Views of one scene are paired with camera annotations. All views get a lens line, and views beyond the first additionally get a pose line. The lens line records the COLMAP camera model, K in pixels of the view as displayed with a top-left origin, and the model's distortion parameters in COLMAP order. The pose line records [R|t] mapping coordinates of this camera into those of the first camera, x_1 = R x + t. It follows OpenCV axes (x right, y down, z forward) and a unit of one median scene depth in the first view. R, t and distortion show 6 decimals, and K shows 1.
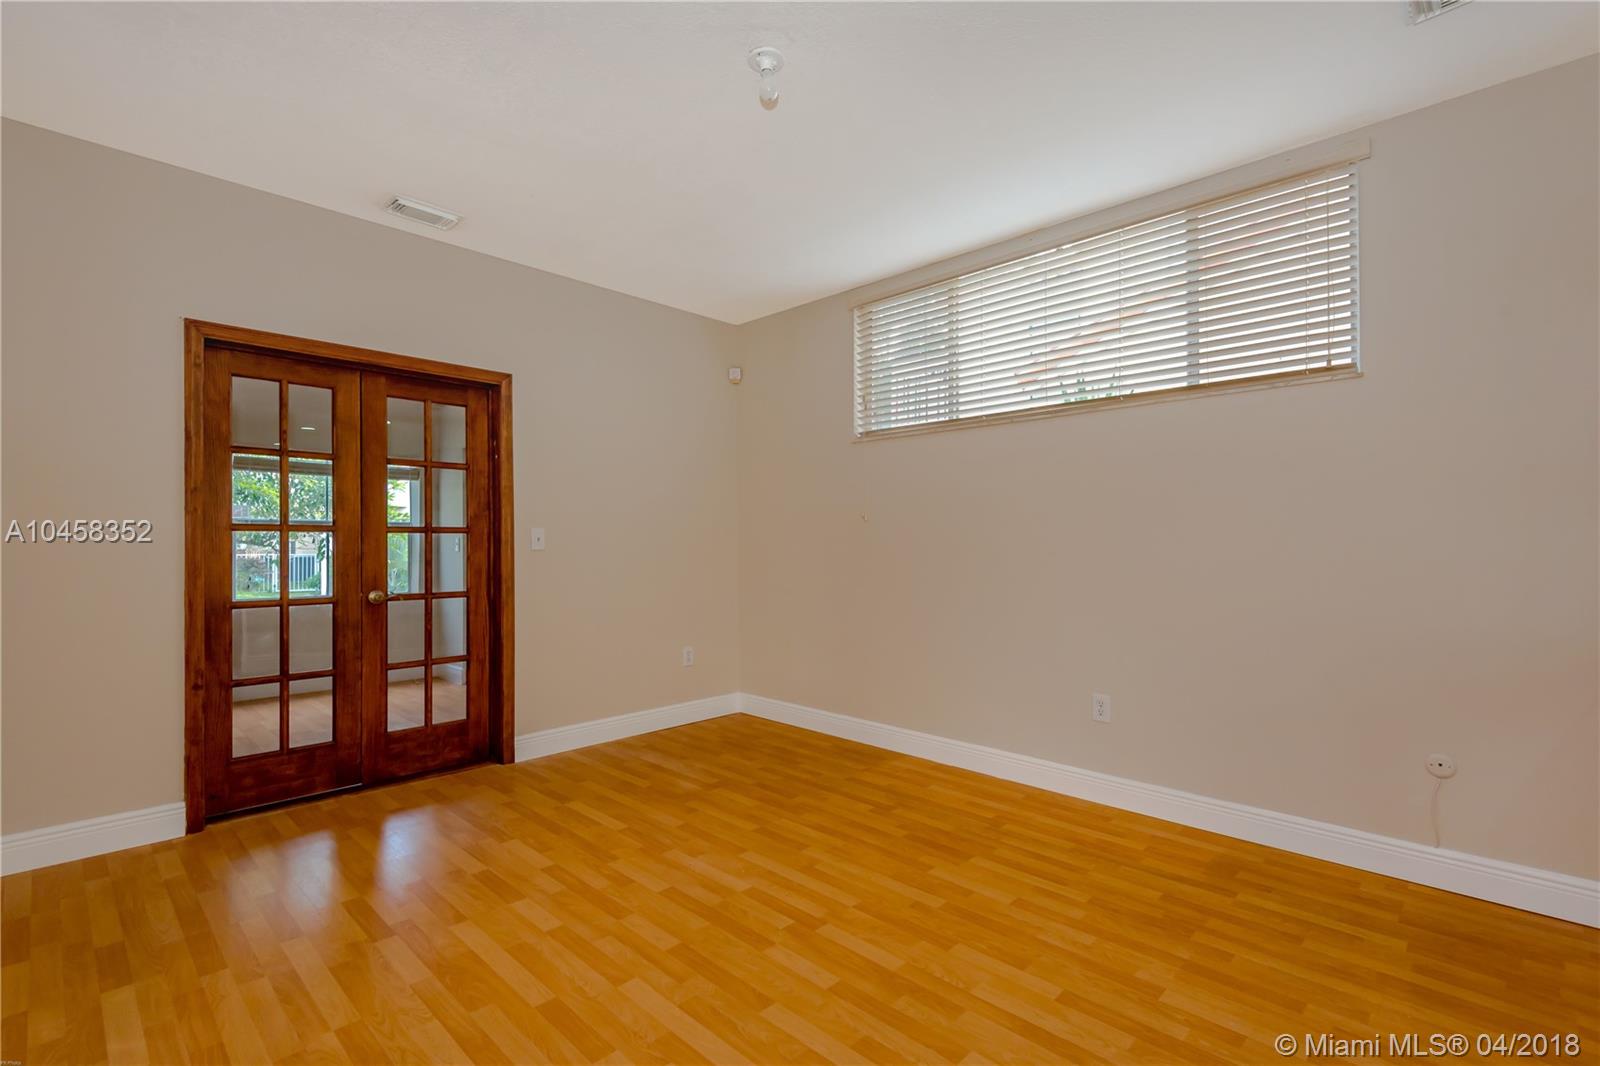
lens RADIAL K [[733.8, 0, 795.7], [0, 733.8, 541.2], [0, 0, 1]] dist [0.016606, -0.004316]
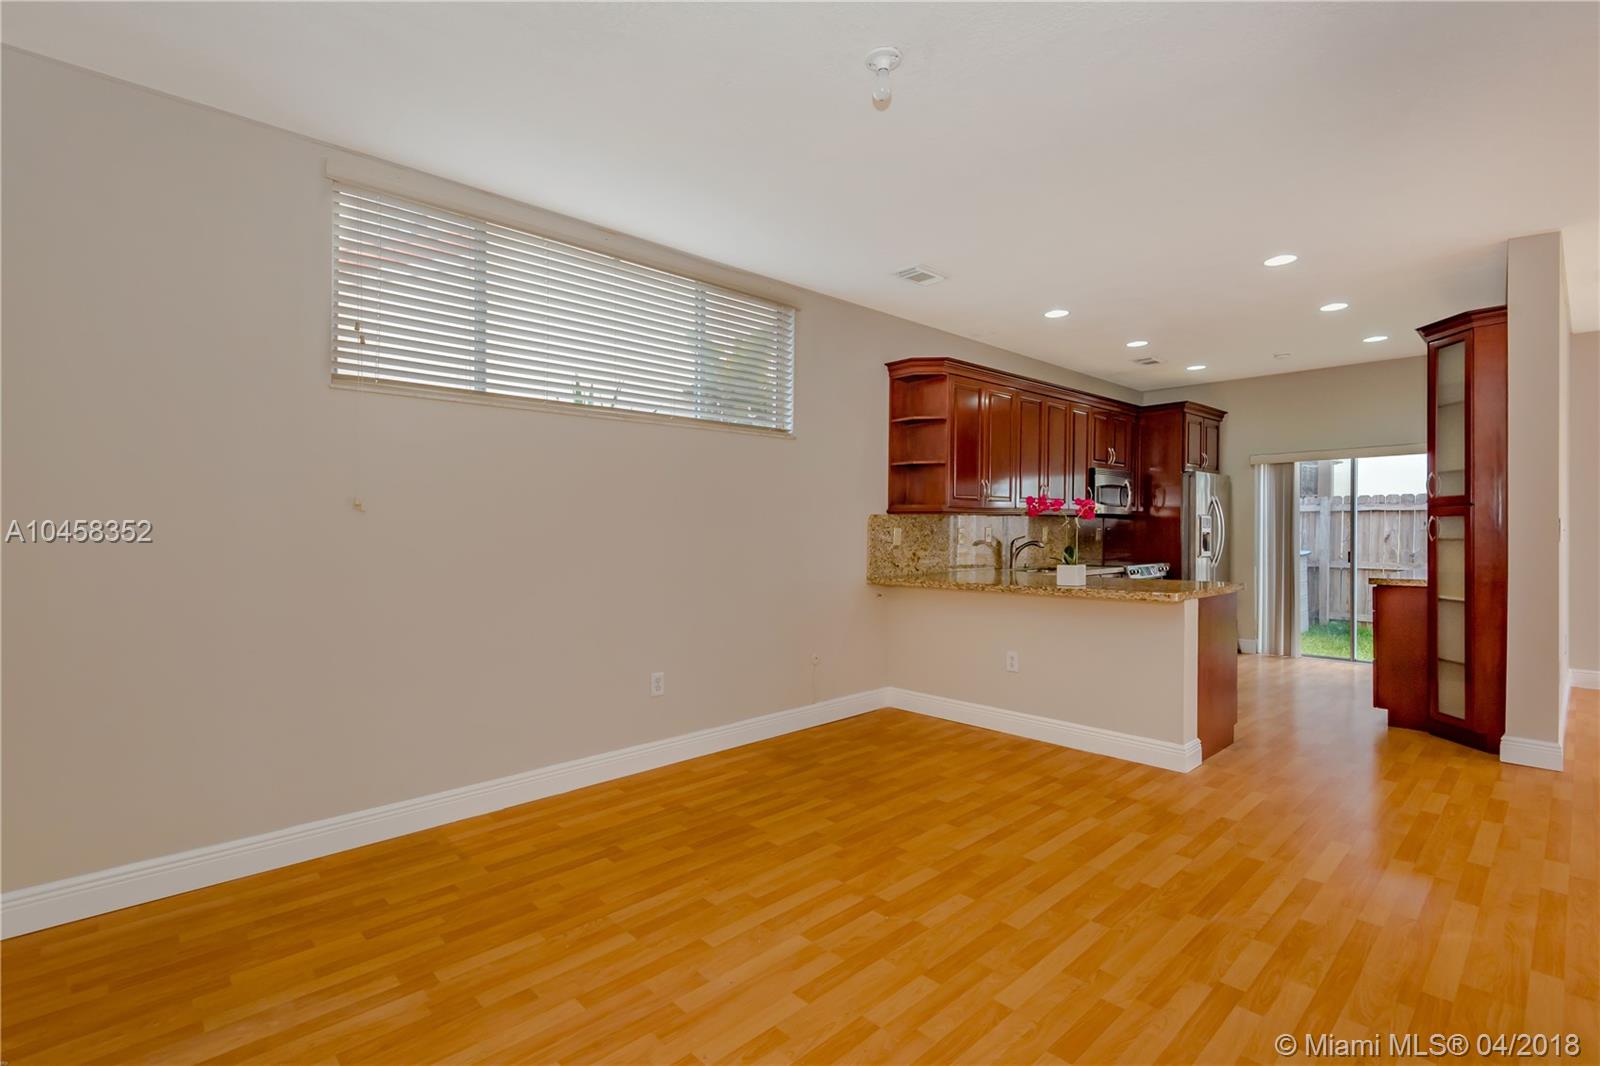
lens RADIAL K [[733.8, 0, 807.5], [0, 733.8, 530.5], [0, 0, 1]] dist [0.016606, -0.004316]
pose [[0.041922, -0.003168, 0.999116, -0.730368], [0.008859, 0.999957, 0.002799, -0.011528], [-0.999082, 0.008734, 0.041948, 0.741597]]
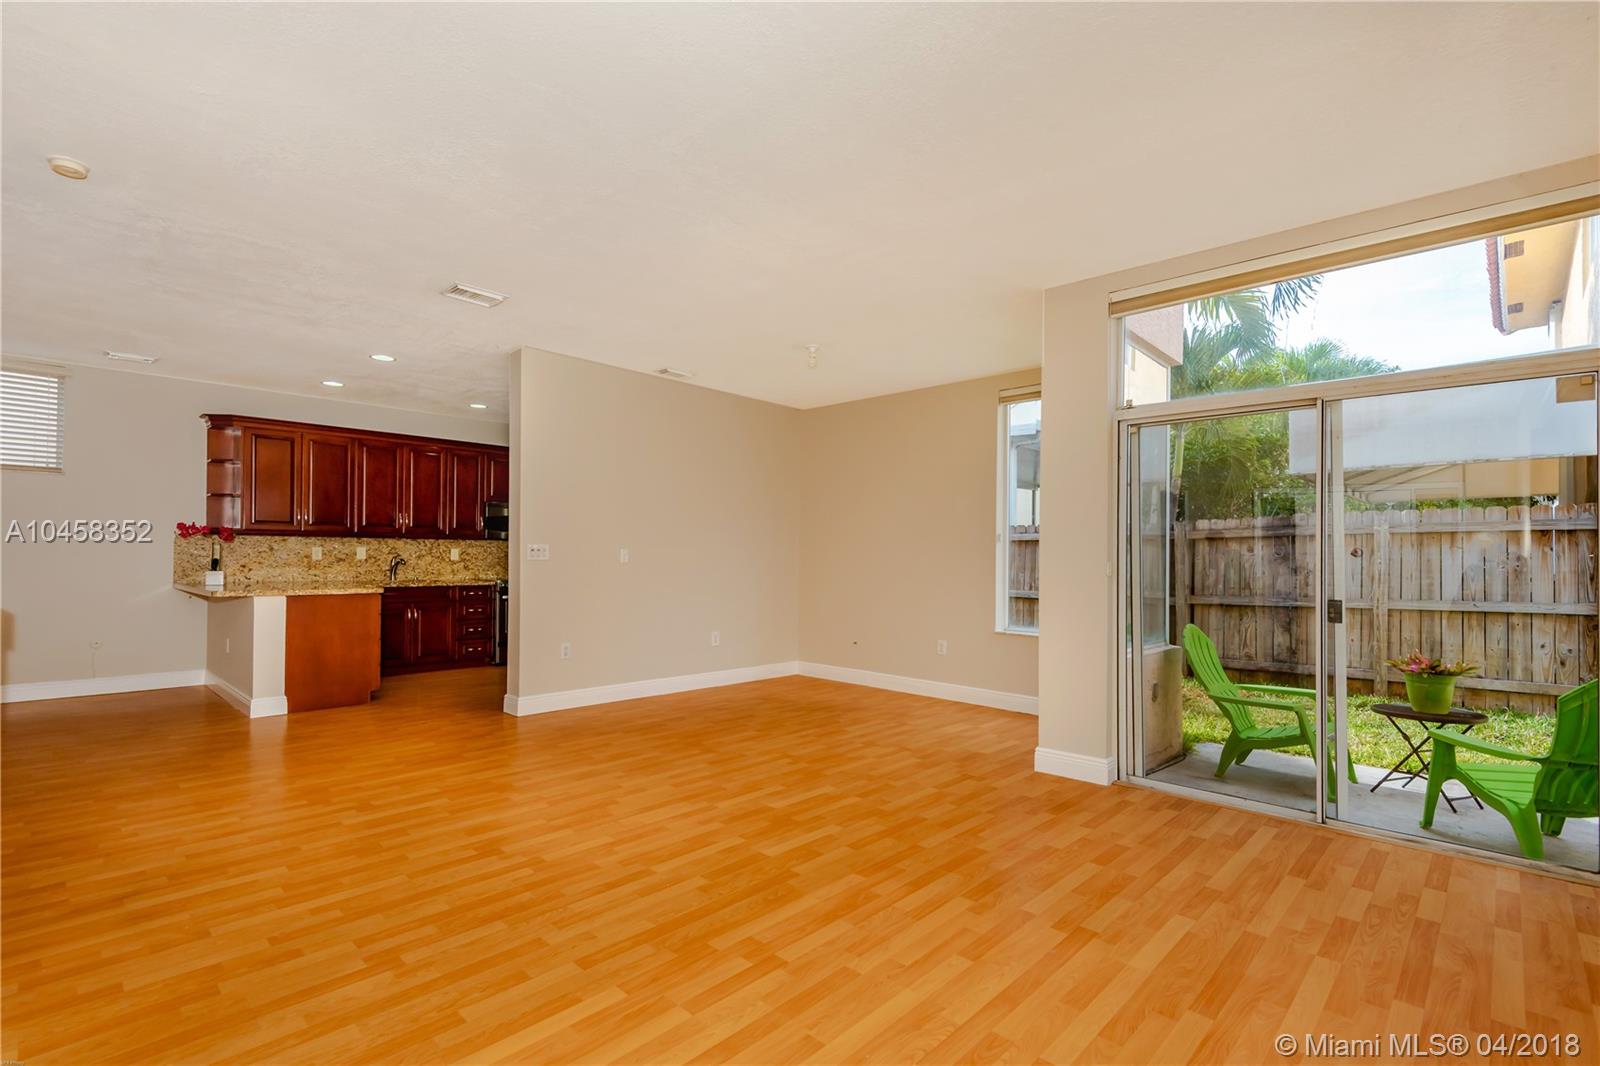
lens RADIAL K [[733.8, 0, 809.6], [0, 733.8, 538.8], [0, 0, 1]] dist [0.016606, -0.004316]
pose [[-0.016942, 0.024684, 0.999552, -1.223869], [-0.012526, 0.999612, -0.024898, 0.002586], [-0.999778, -0.012943, -0.016626, -0.982774]]
